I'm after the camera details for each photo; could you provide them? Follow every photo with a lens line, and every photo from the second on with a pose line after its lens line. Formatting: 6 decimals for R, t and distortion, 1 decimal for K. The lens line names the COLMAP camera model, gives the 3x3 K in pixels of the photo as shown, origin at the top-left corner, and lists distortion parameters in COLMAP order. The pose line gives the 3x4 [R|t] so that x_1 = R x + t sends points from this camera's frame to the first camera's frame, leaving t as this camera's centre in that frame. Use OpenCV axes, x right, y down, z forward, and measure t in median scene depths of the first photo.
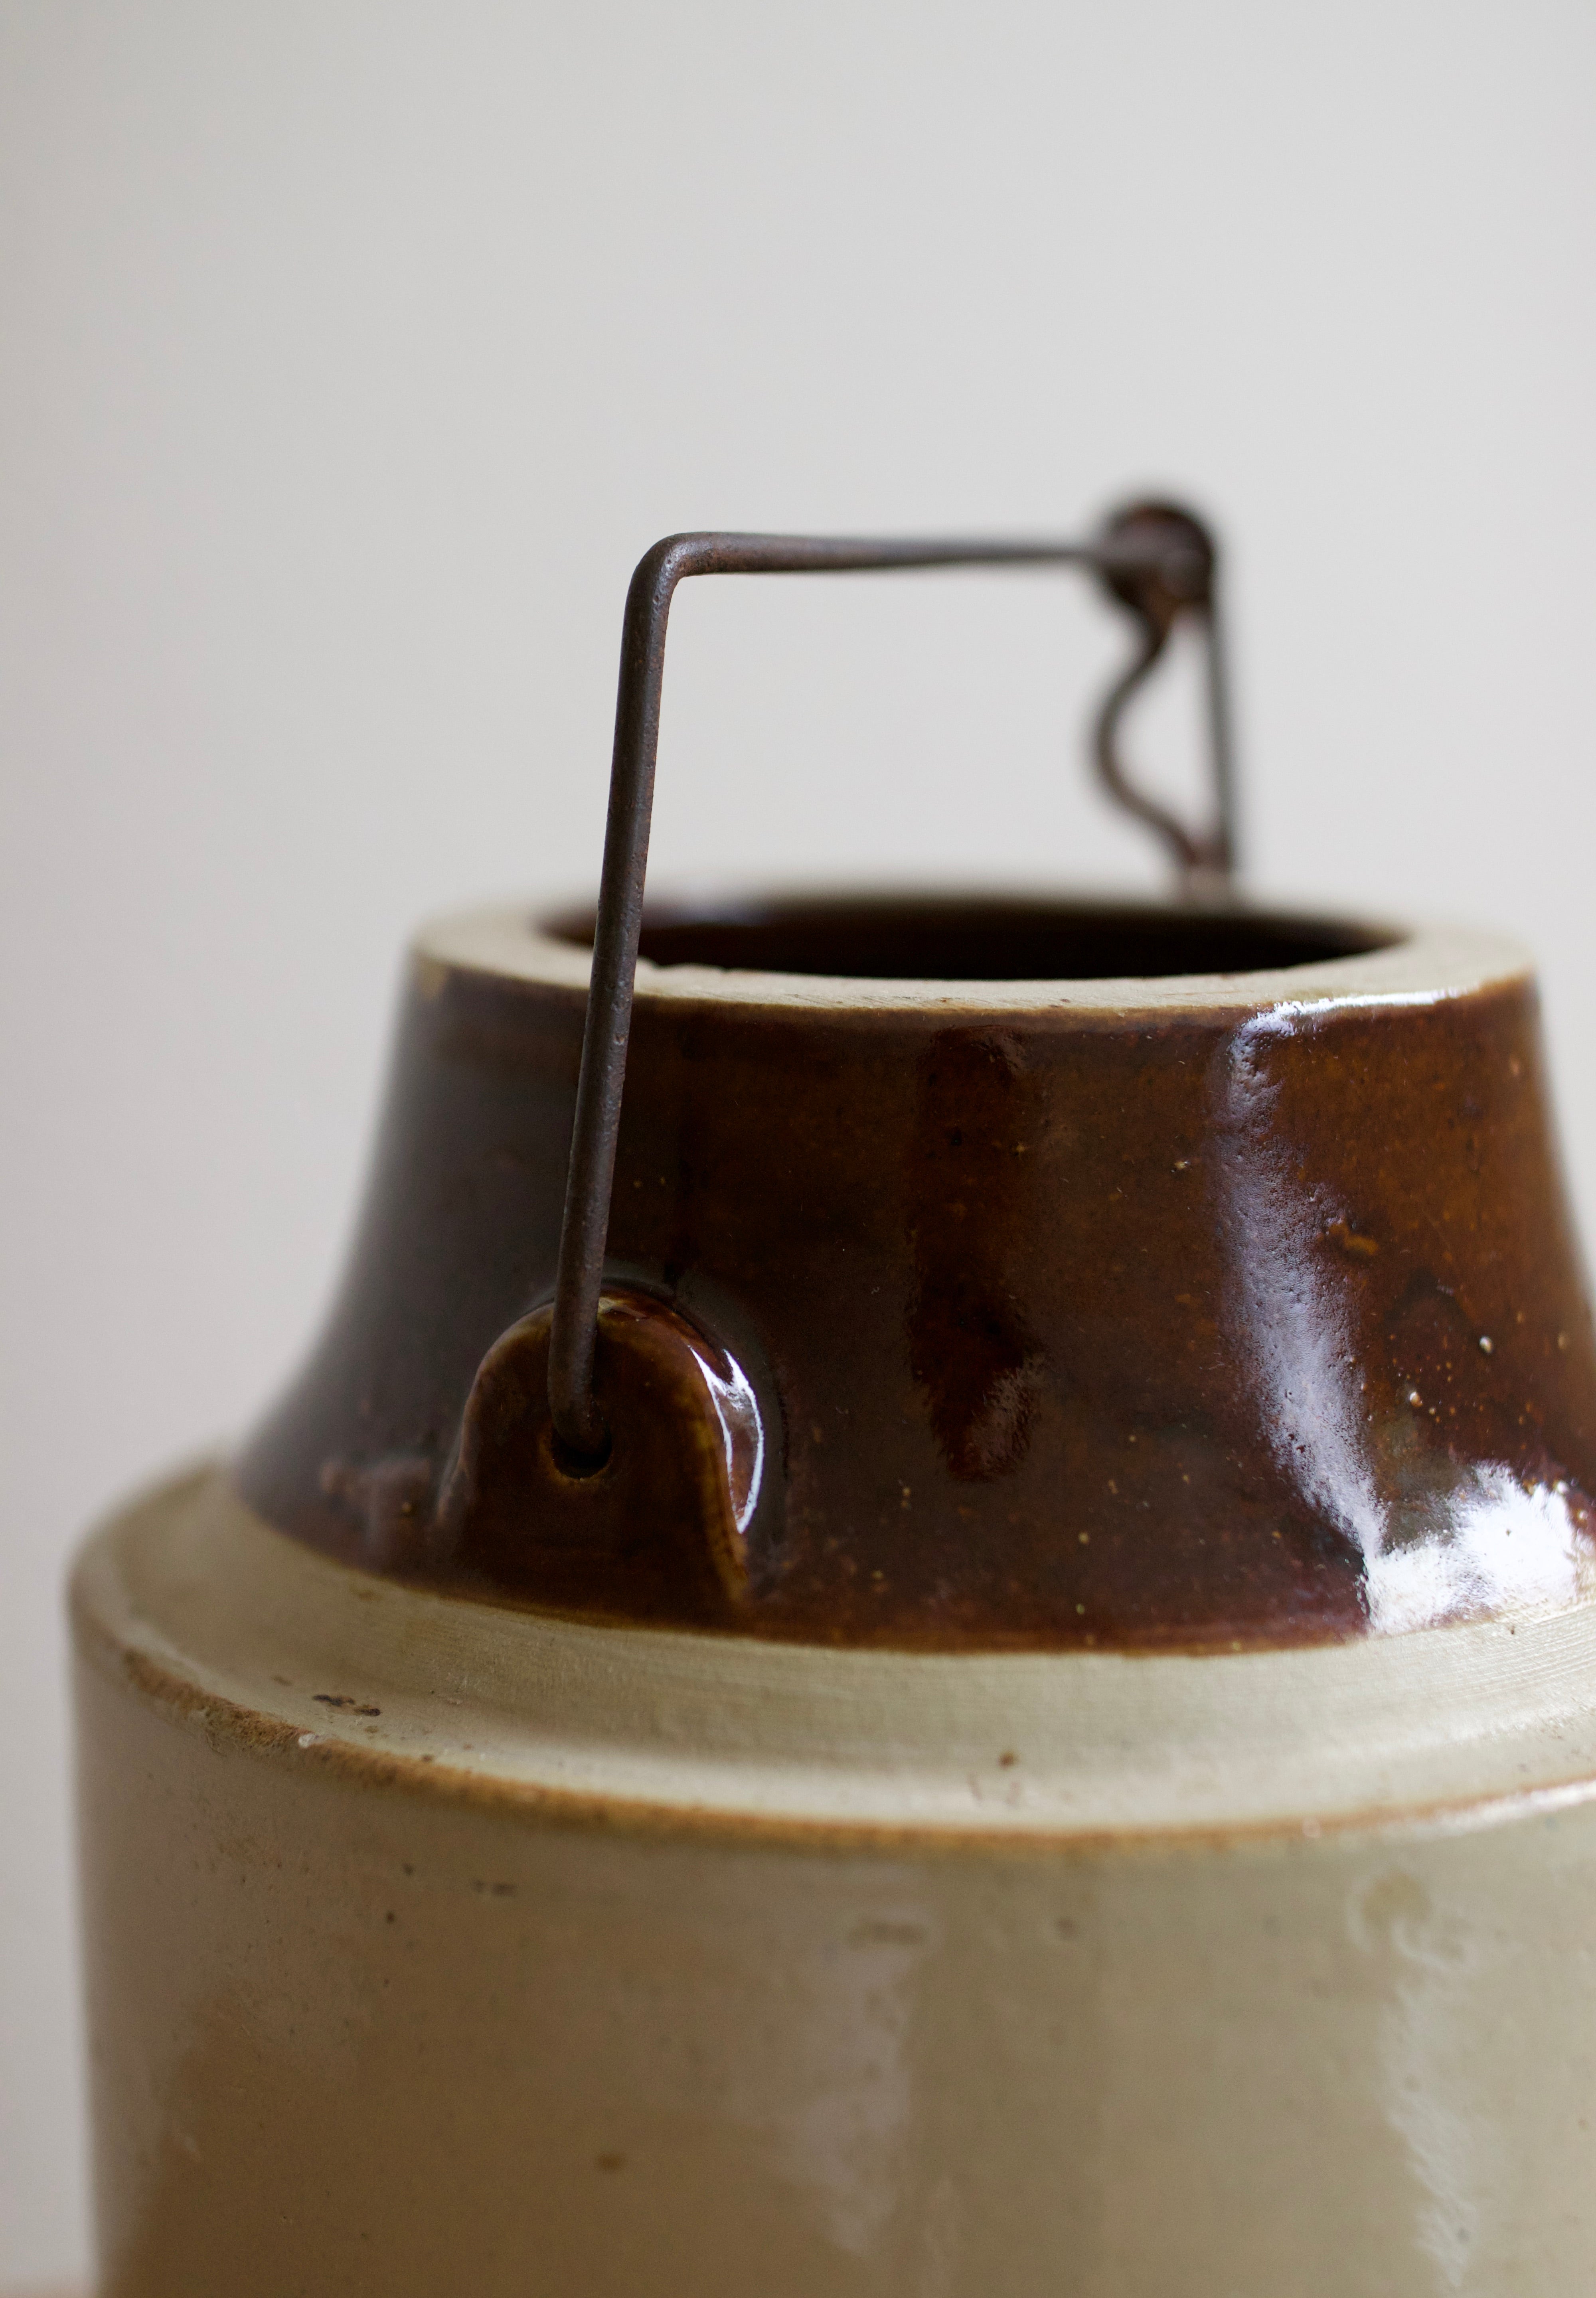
lens RADIAL K [[3704.3, 0, 765.0], [0, 3704.3, 1150.4], [0, 0, 1]] dist [-0.020945, -0.034602]
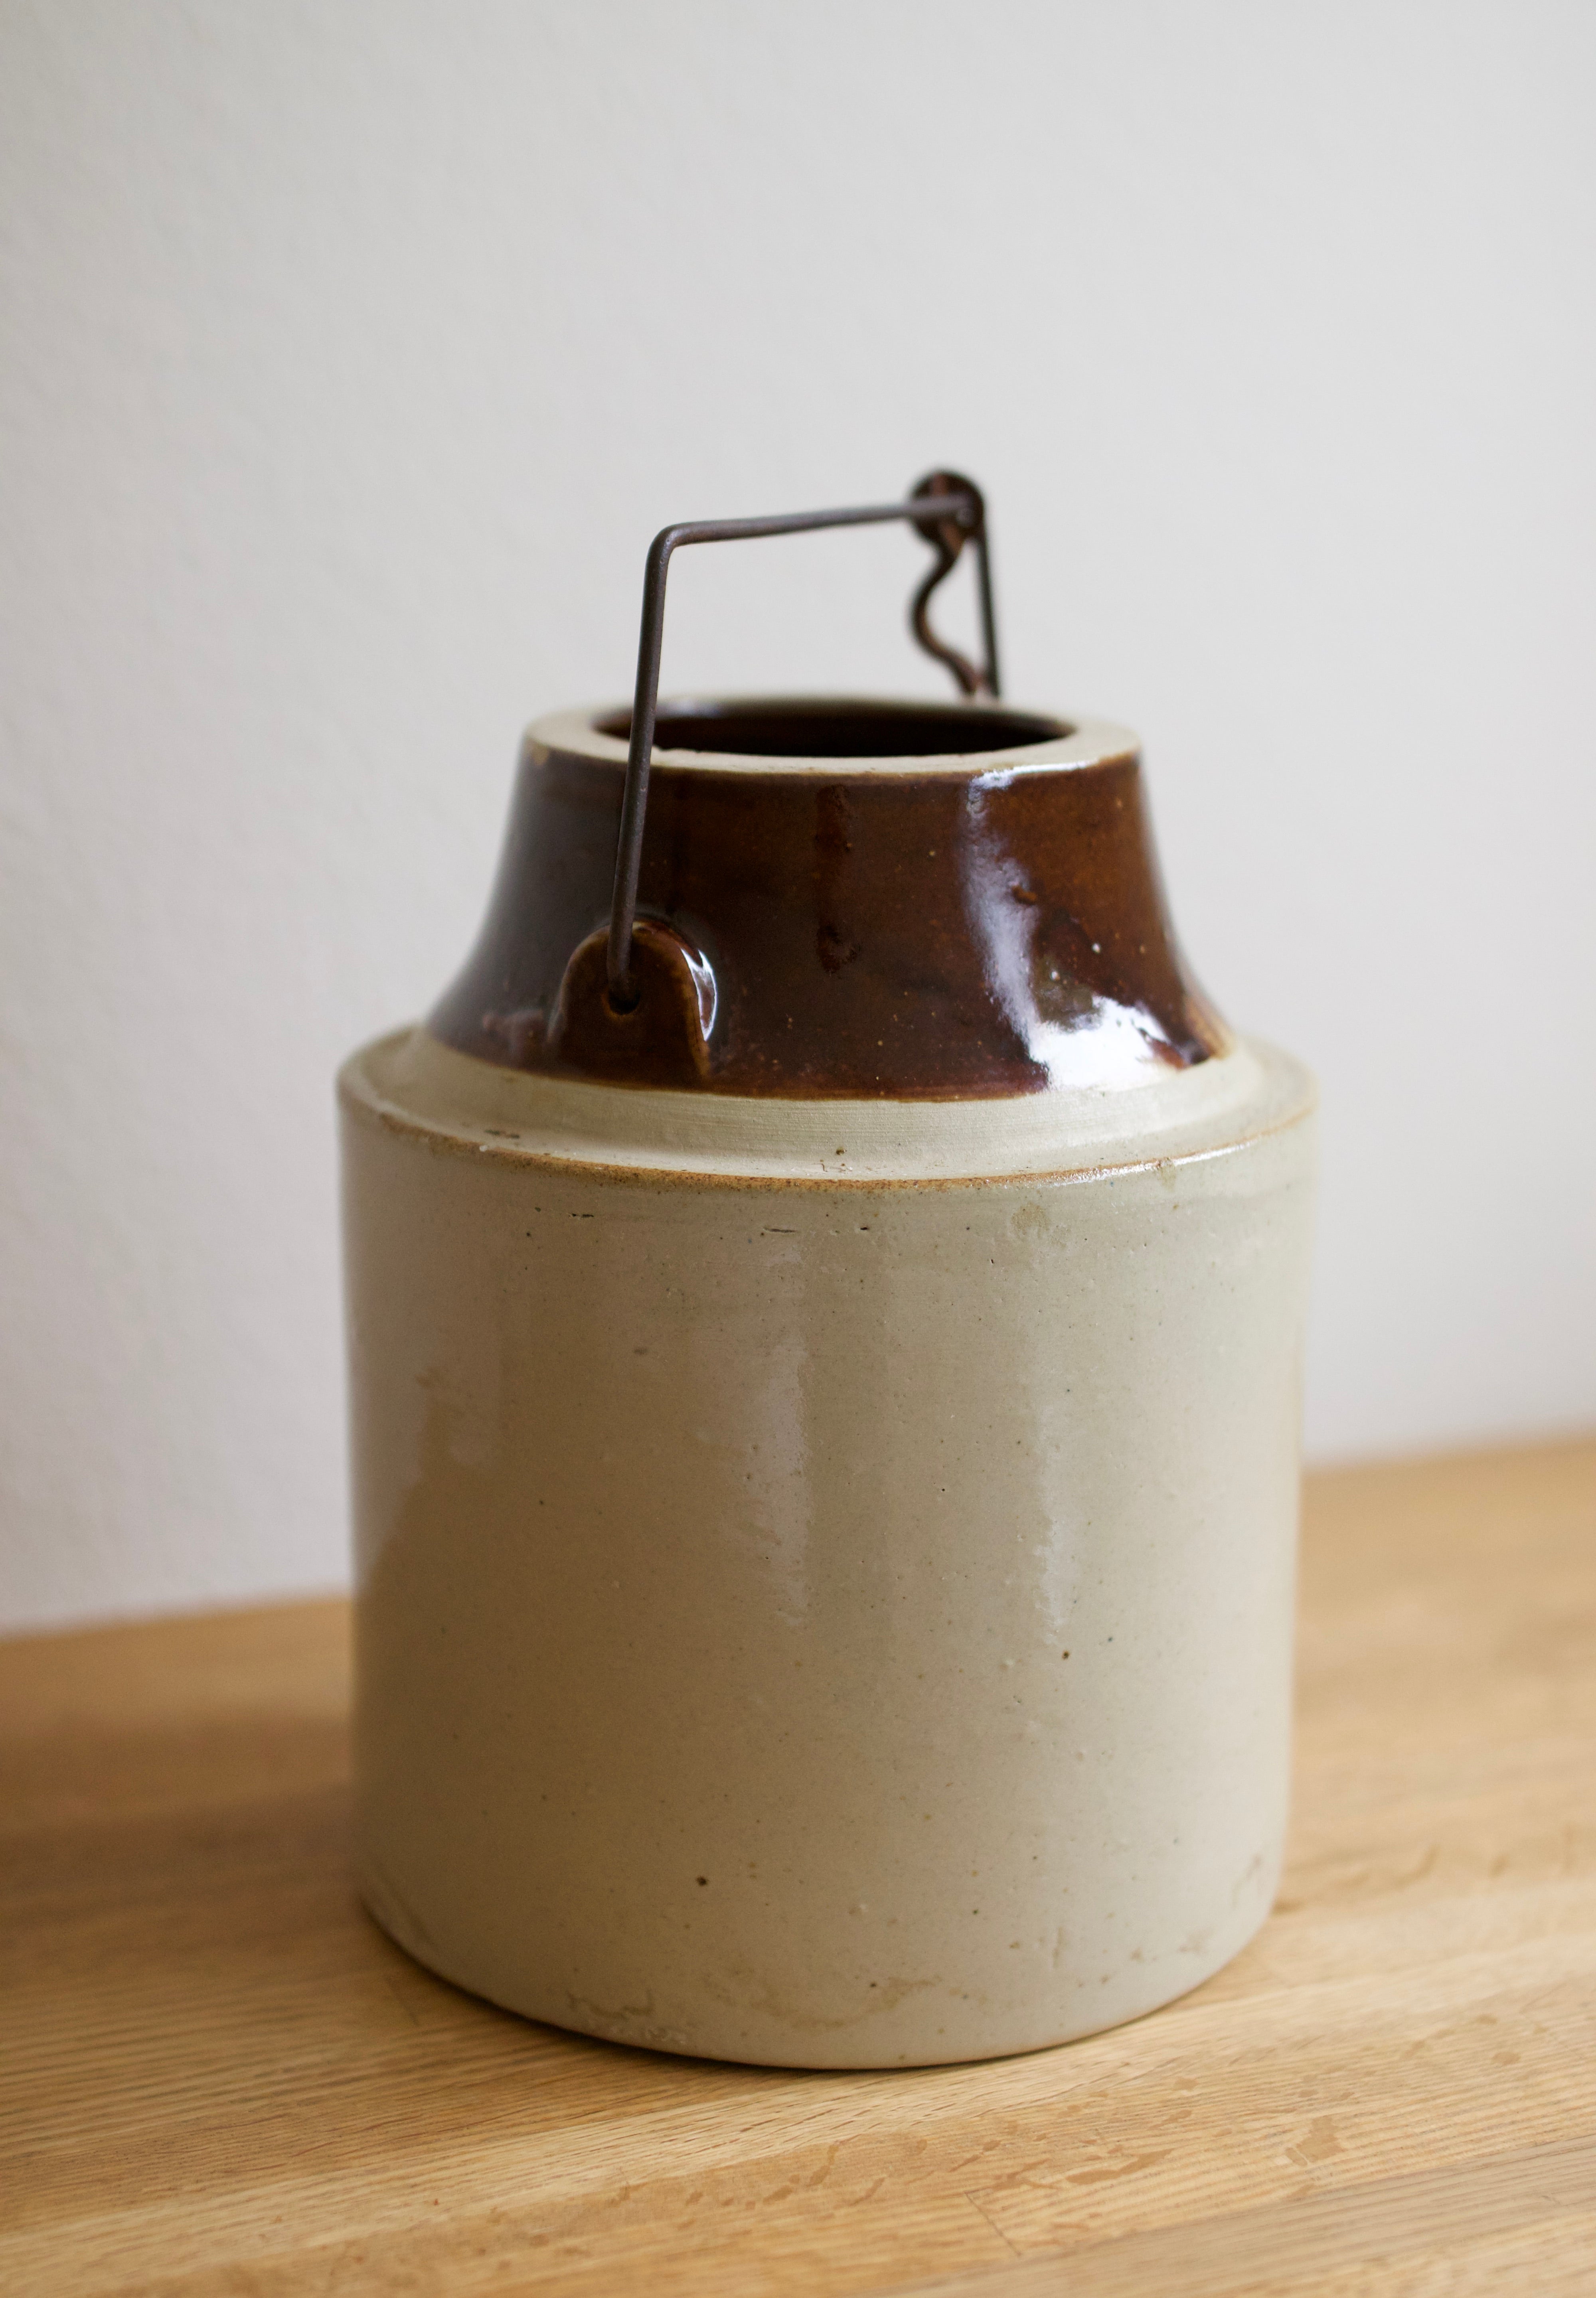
lens RADIAL K [[3704.3, 0, 765.0], [0, 3704.3, 1150.4], [0, 0, 1]] dist [-0.020945, -0.034602]
pose [[0.999975, 0.000225, 0.007130, 0.010653], [-0.000724, 0.997536, 0.070149, 0.023049], [-0.007097, -0.070152, 0.997511, -0.951788]]
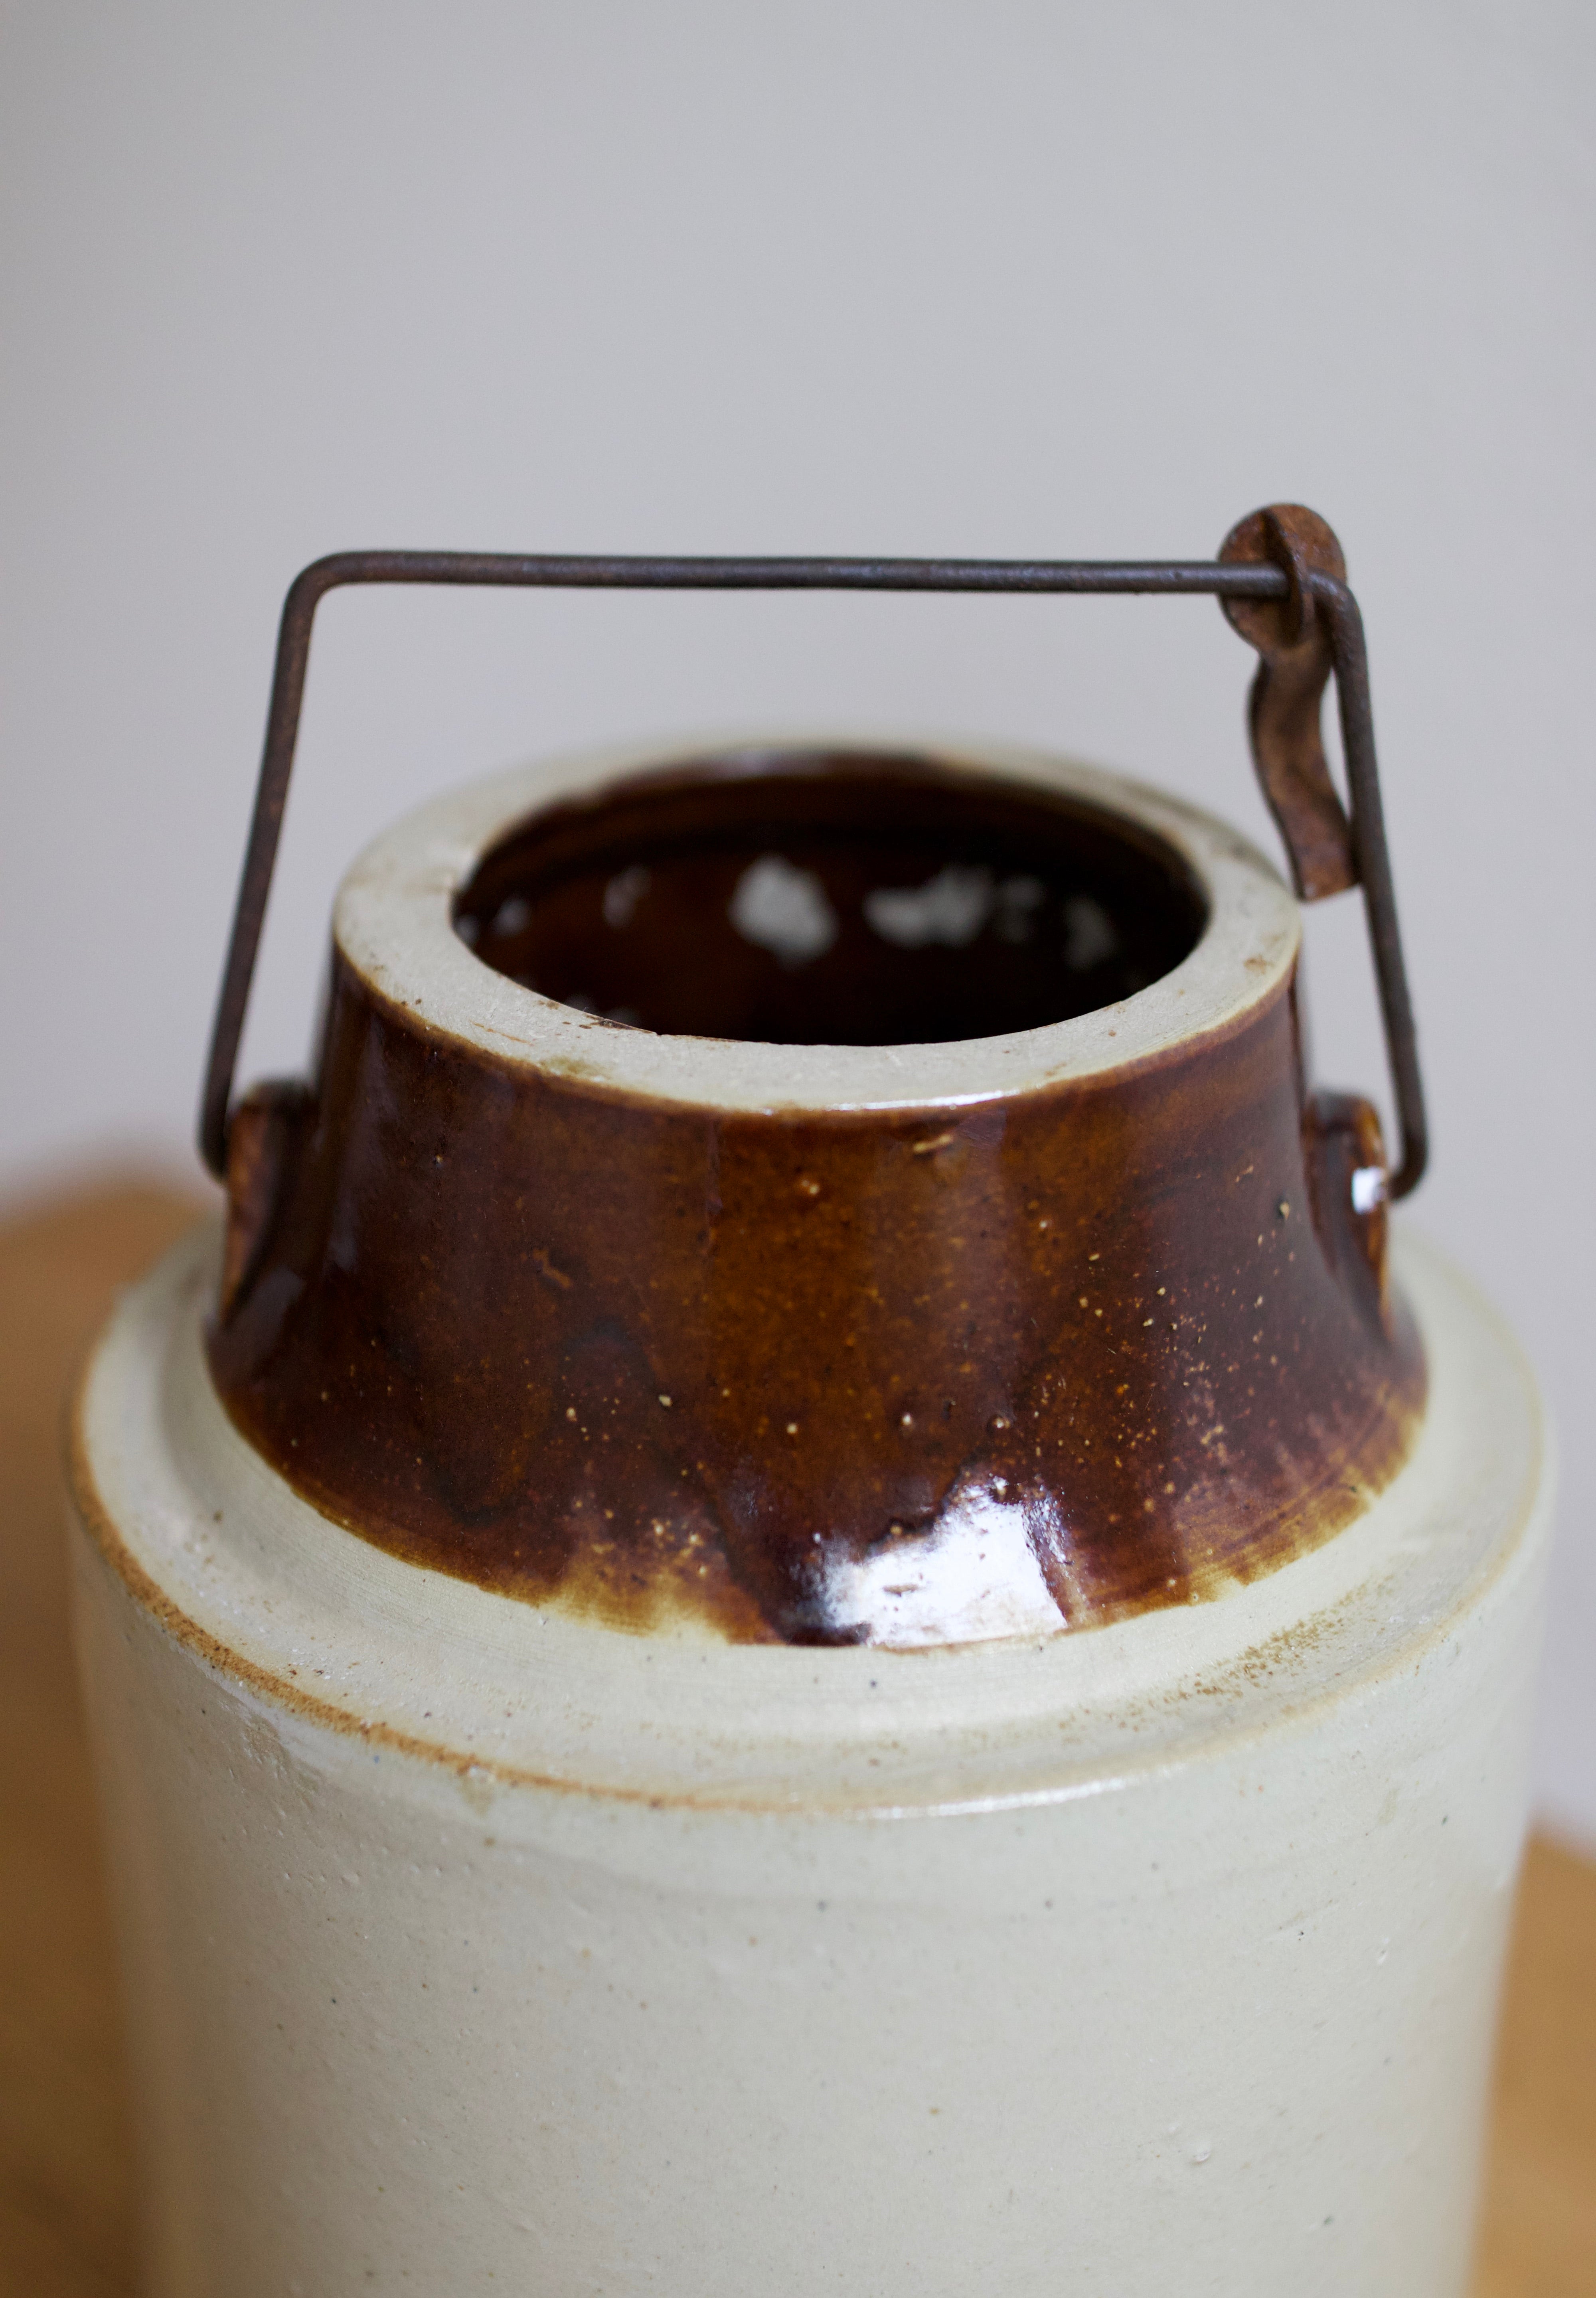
lens RADIAL K [[3704.3, 0, 765.0], [0, 3704.3, 1150.4], [0, 0, 1]] dist [-0.020945, -0.034602]
pose [[0.507047, 0.376862, -0.775164, 1.123929], [-0.145444, 0.923861, 0.354017, -0.451660], [0.849559, -0.066761, 0.523253, 0.448769]]
